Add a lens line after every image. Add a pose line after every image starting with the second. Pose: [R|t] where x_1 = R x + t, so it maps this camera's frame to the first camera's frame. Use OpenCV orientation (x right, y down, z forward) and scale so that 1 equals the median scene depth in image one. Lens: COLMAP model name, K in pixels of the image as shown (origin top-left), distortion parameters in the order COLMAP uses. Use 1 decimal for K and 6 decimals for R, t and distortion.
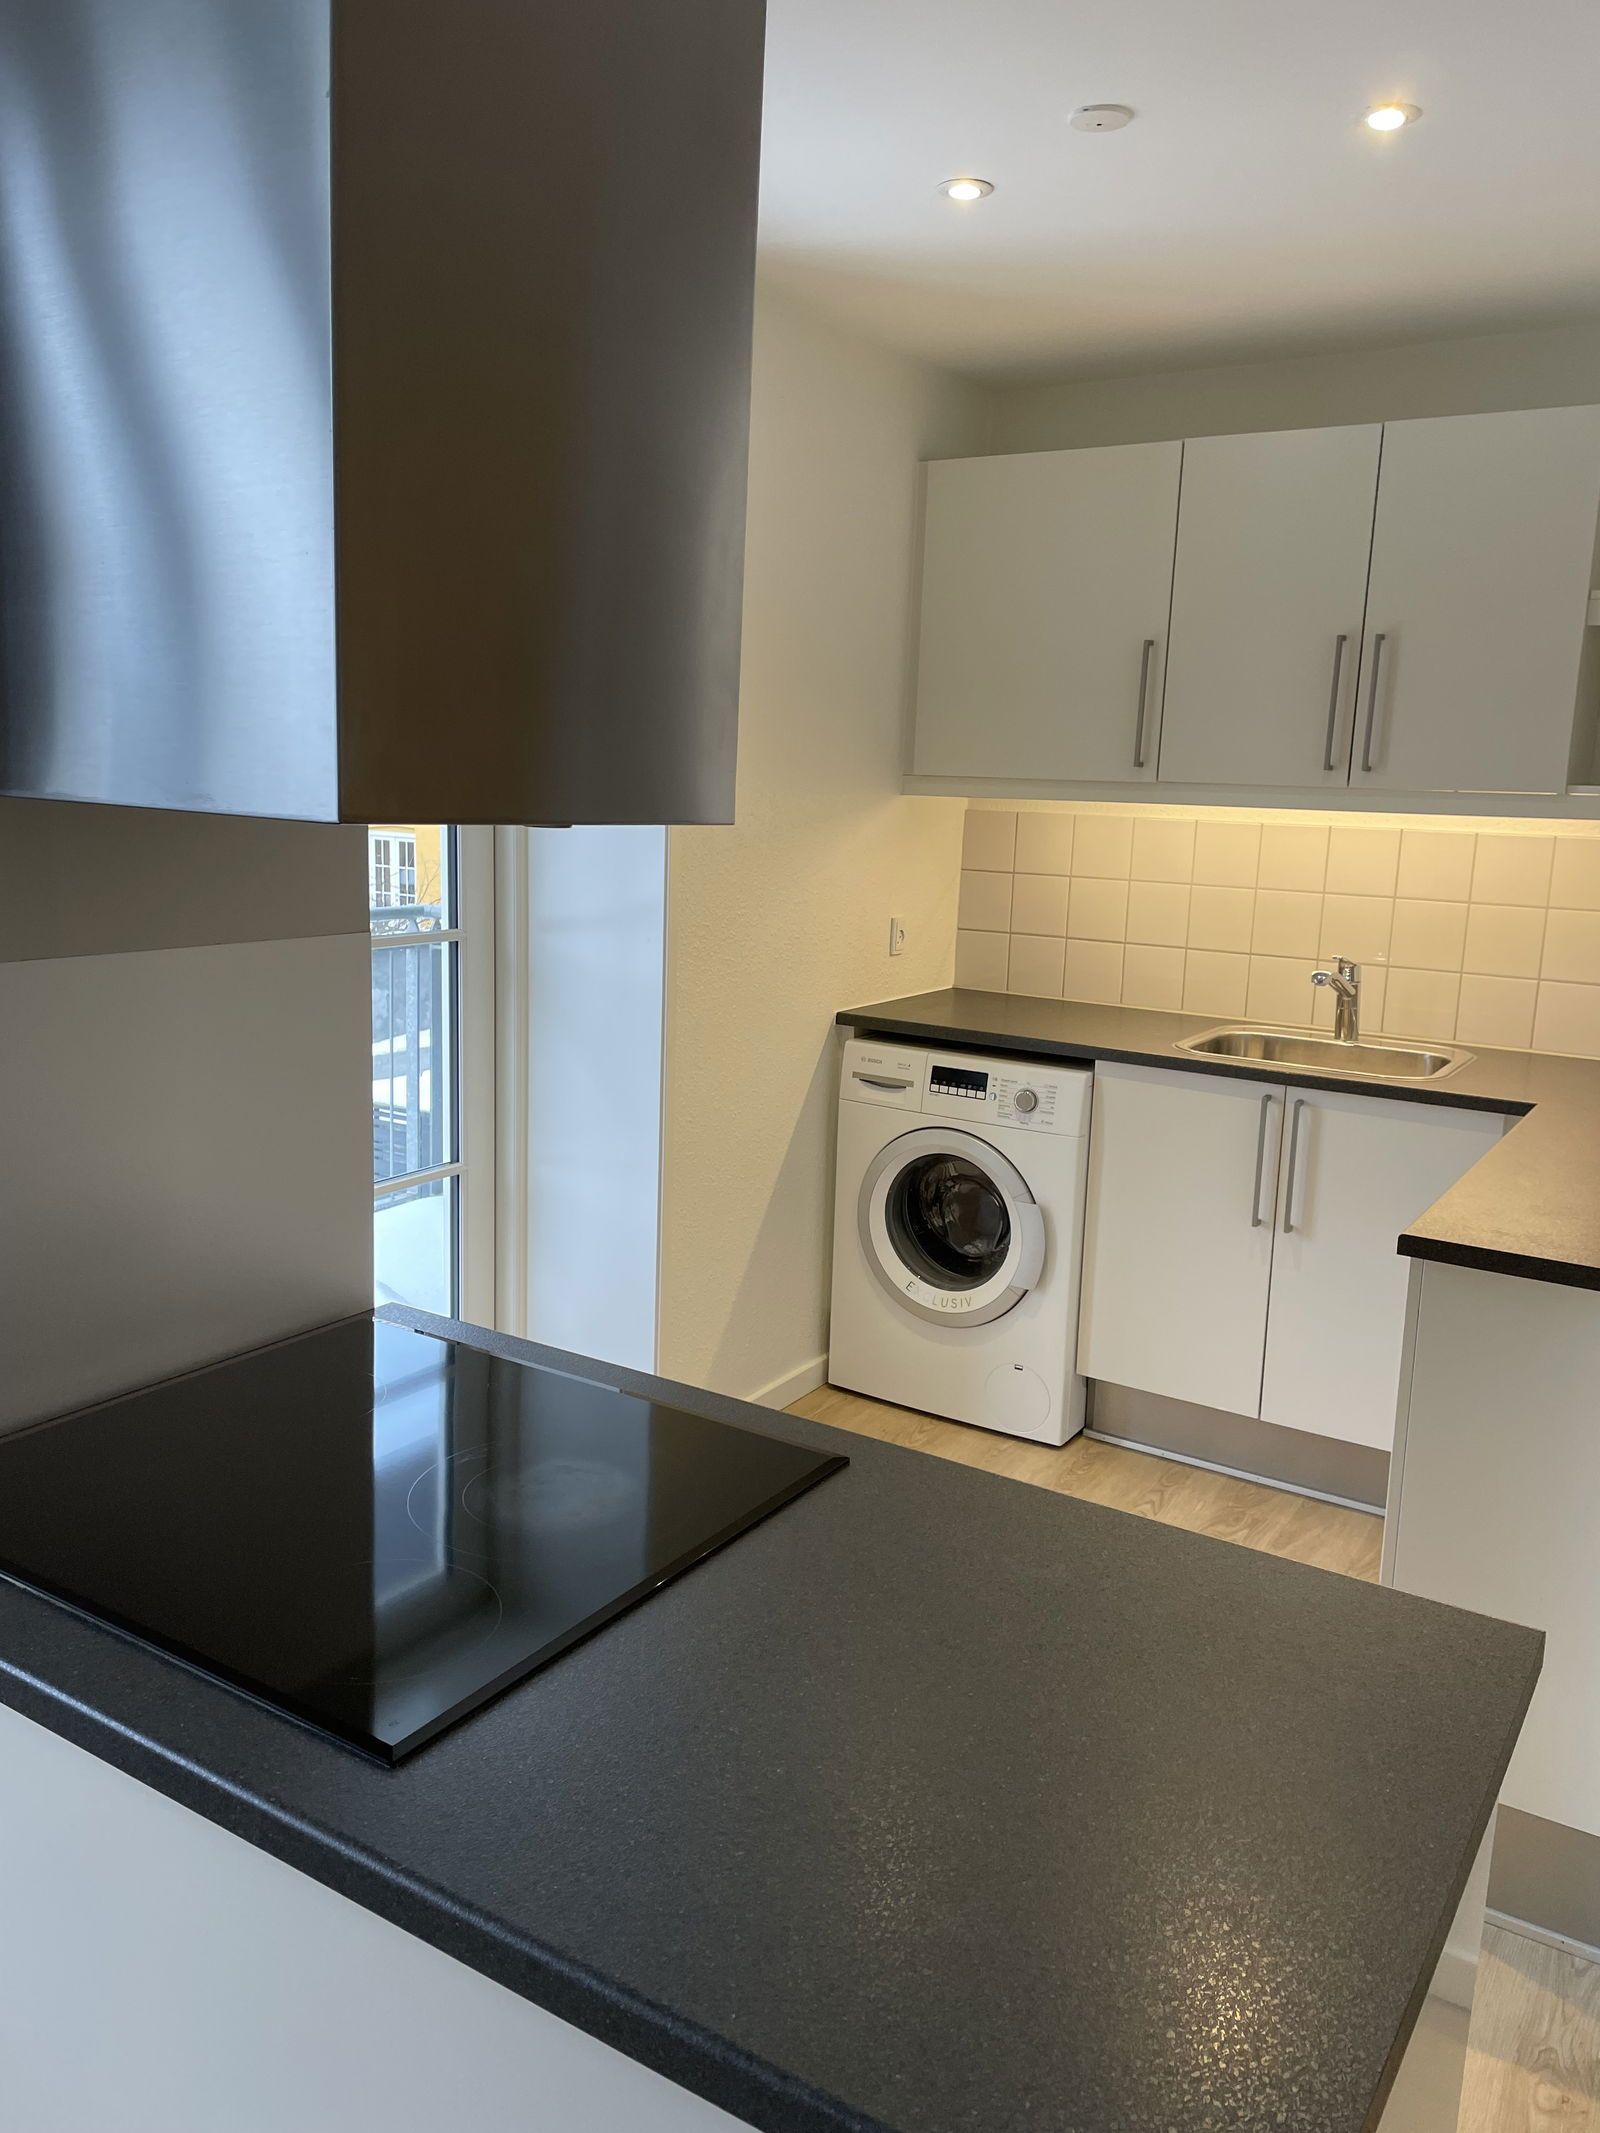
lens RADIAL K [[1607.1, 0, 766.8], [0, 1607.1, 1036.9], [0, 0, 1]] dist [0.068949, -0.089741]
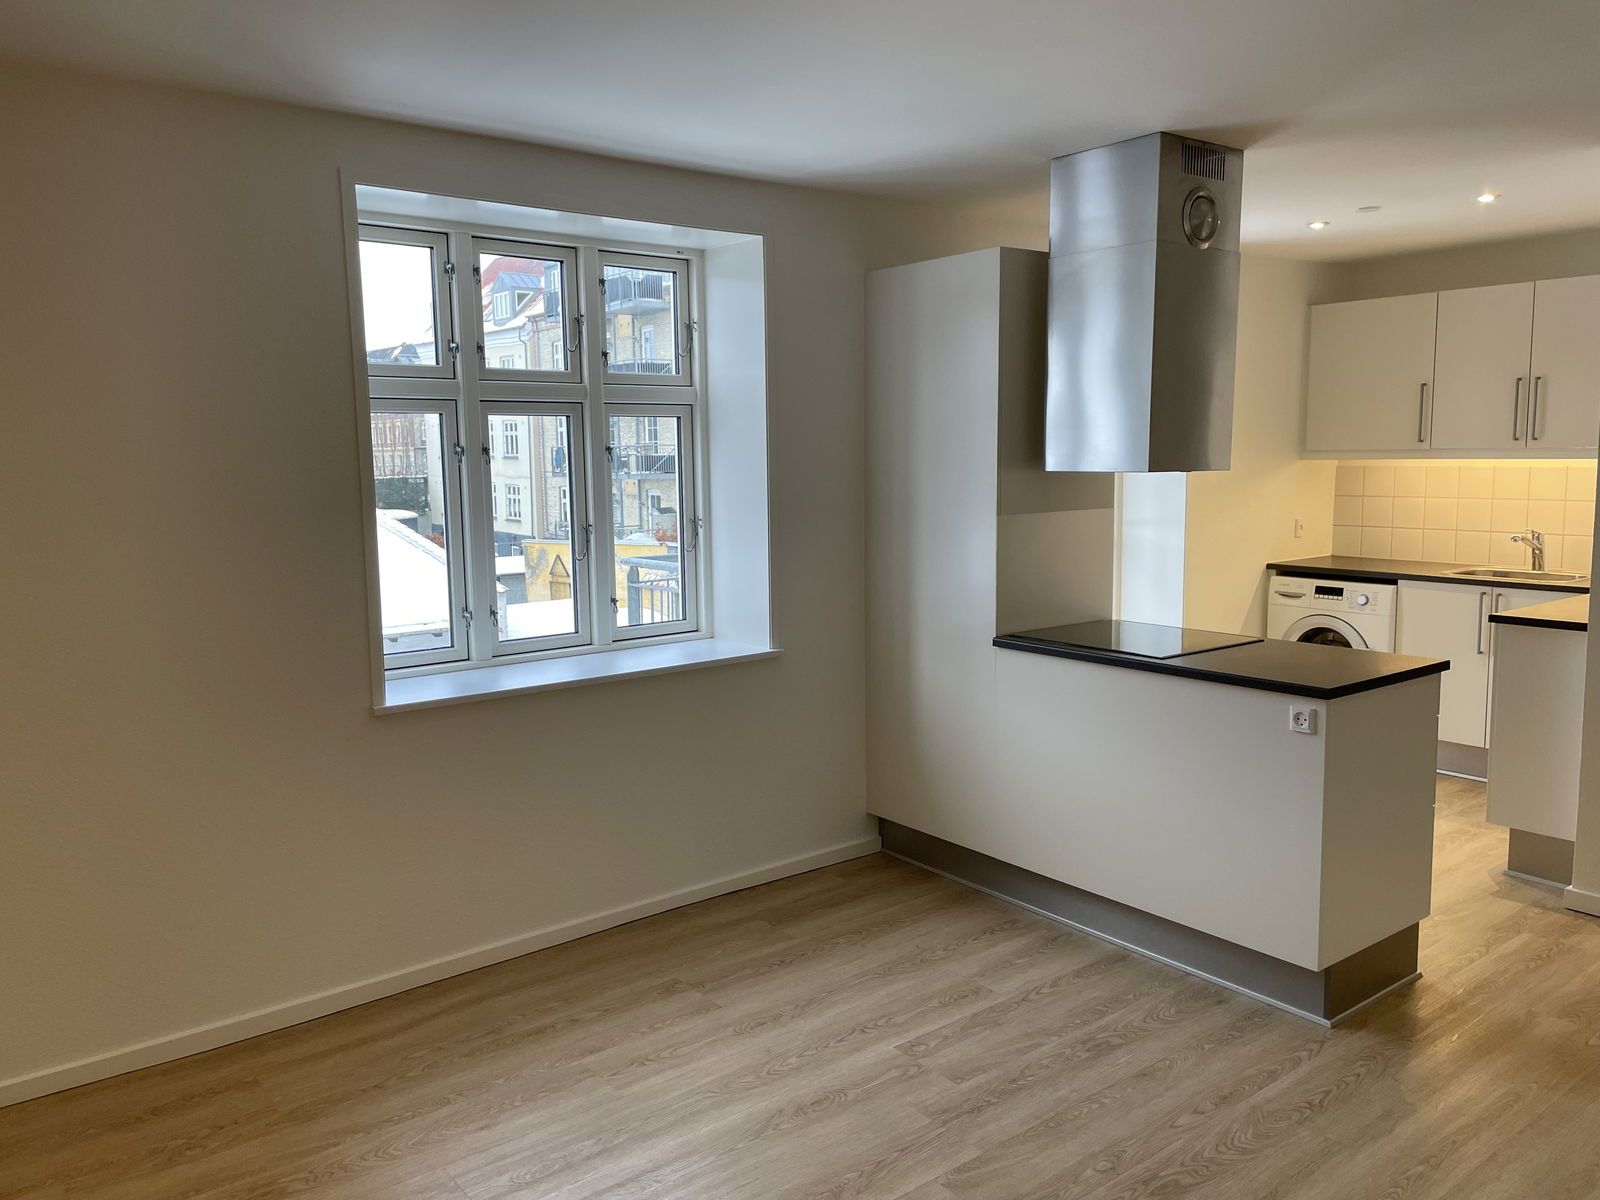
lens RADIAL K [[1205.5, 0, 790.0], [0, 1205.5, 593.5], [0, 0, 1]] dist [0.068949, -0.089741]
pose [[0.943279, -0.004978, -0.331963, -0.018748], [-0.011676, 0.998772, -0.048157, 0.116537], [0.331795, 0.049301, 0.942062, -0.764496]]
